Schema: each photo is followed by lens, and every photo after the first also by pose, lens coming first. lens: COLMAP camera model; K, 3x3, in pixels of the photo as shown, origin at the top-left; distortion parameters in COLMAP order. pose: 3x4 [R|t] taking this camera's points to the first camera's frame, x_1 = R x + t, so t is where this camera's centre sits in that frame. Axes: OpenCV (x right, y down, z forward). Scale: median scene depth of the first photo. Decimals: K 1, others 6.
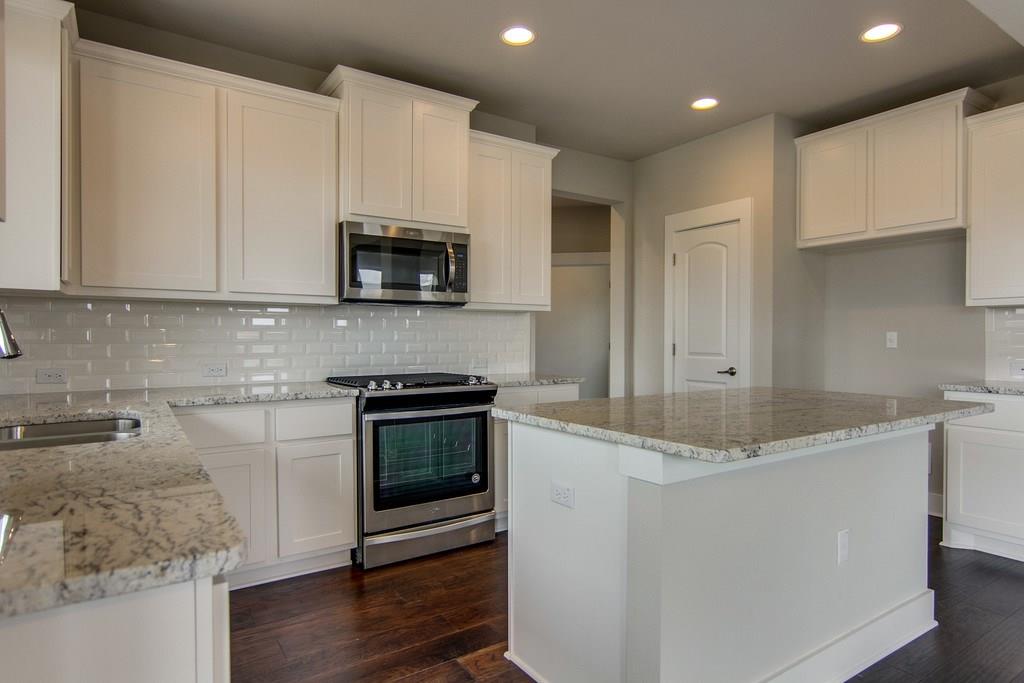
lens RADIAL K [[584.1, 0, 516.3], [0, 584.1, 342.9], [0, 0, 1]] dist [0.004746, -0.001011]
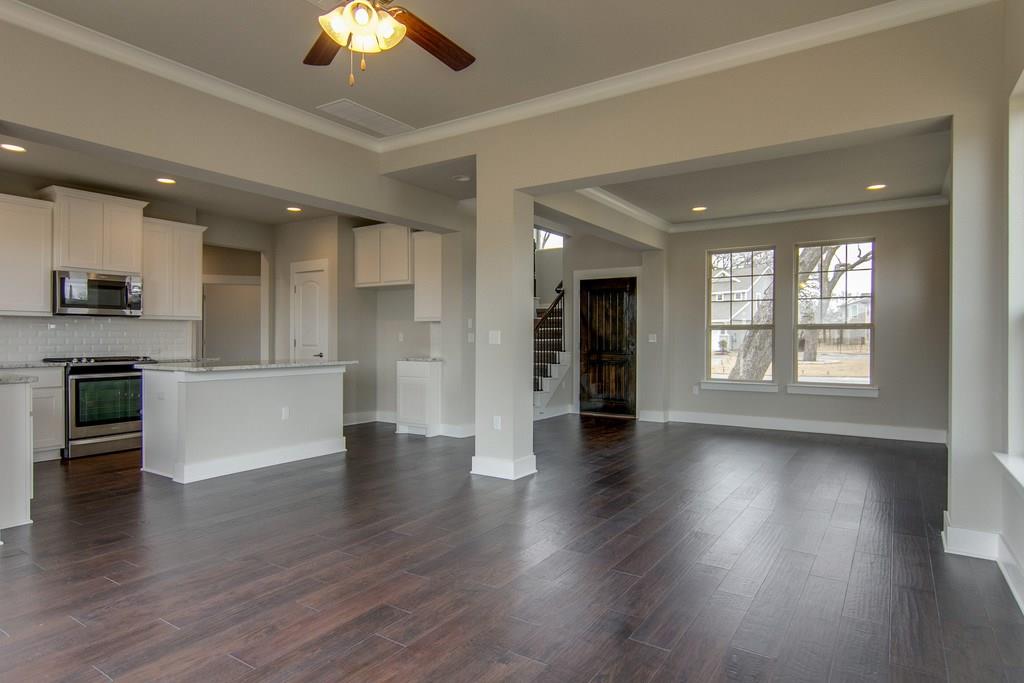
lens RADIAL K [[584.1, 0, 505.0], [0, 584.1, 335.8], [0, 0, 1]] dist [0.004746, -0.001011]
pose [[0.927269, 0.001426, 0.374393, 0.303395], [0.003233, 0.999925, -0.011817, 0.017377], [-0.374382, 0.012168, 0.927195, -1.159345]]
